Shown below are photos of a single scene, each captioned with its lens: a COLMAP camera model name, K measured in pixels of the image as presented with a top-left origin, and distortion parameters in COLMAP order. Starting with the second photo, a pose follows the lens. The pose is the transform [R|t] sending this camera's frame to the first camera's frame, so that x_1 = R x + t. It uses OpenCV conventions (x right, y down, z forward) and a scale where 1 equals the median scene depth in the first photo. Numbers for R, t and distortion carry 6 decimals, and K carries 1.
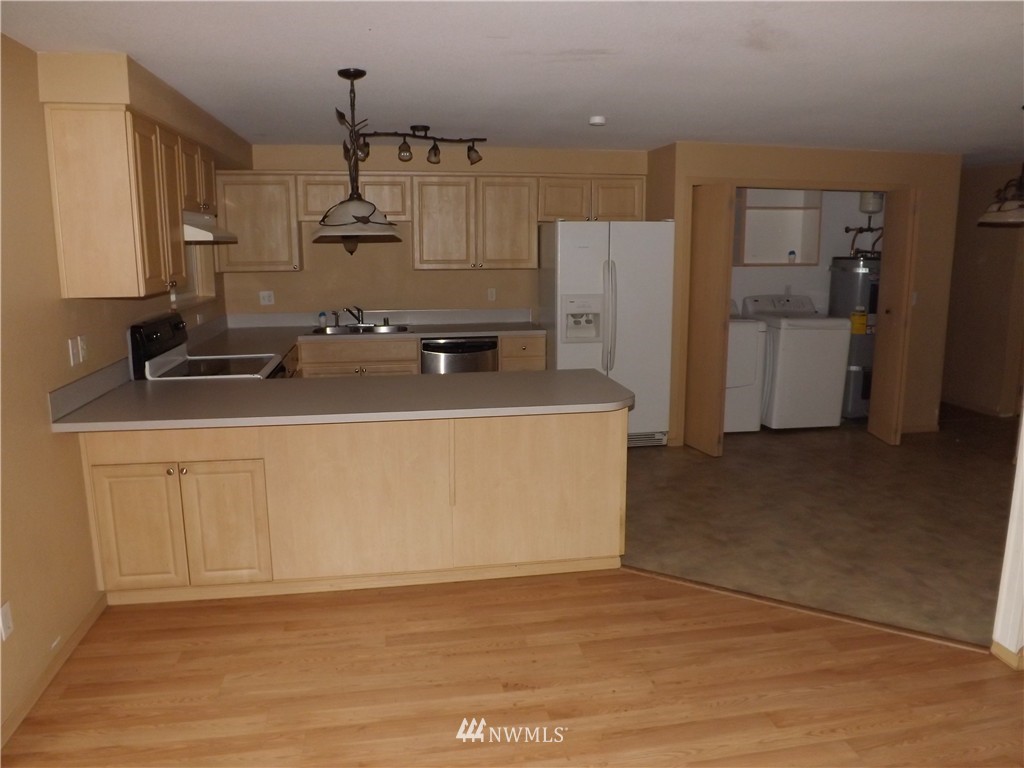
lens RADIAL K [[749.5, 0, 511.8], [0, 749.5, 383.3], [0, 0, 1]] dist [-0.062723, 0.001256]
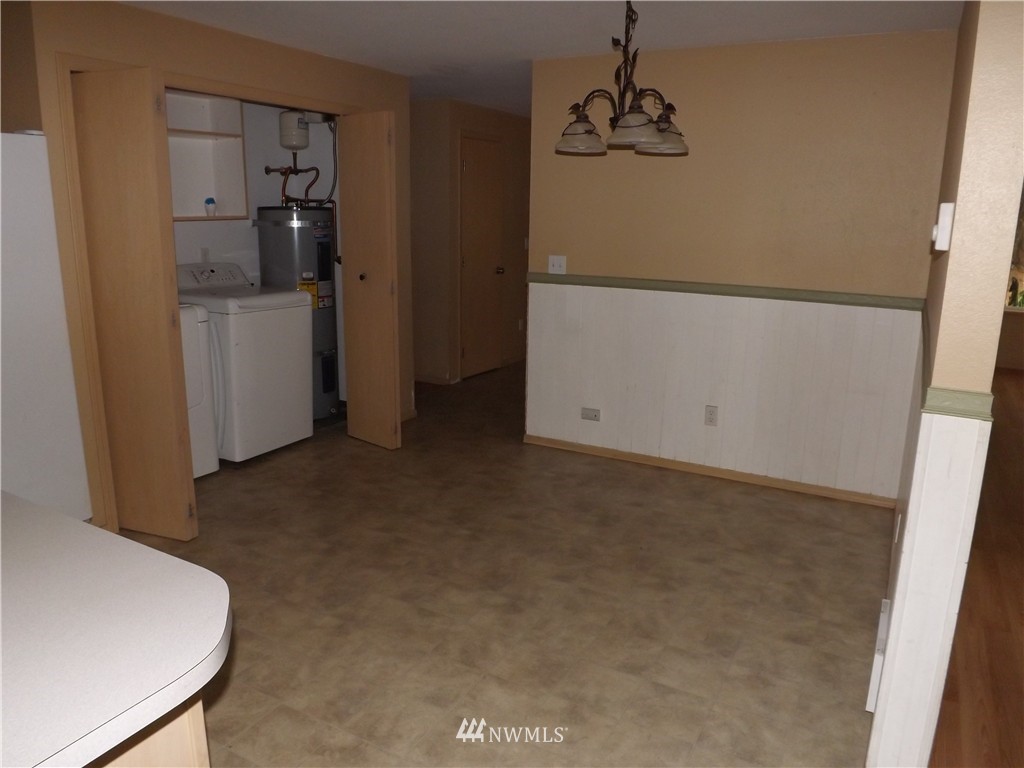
lens RADIAL K [[749.5, 0, 506.0], [0, 749.5, 386.7], [0, 0, 1]] dist [-0.062723, 0.001256]
pose [[0.628928, -0.168277, 0.759033, 0.003247], [0.128250, 0.985376, 0.112190, -0.048511], [-0.766812, 0.026786, 0.641312, 0.359423]]
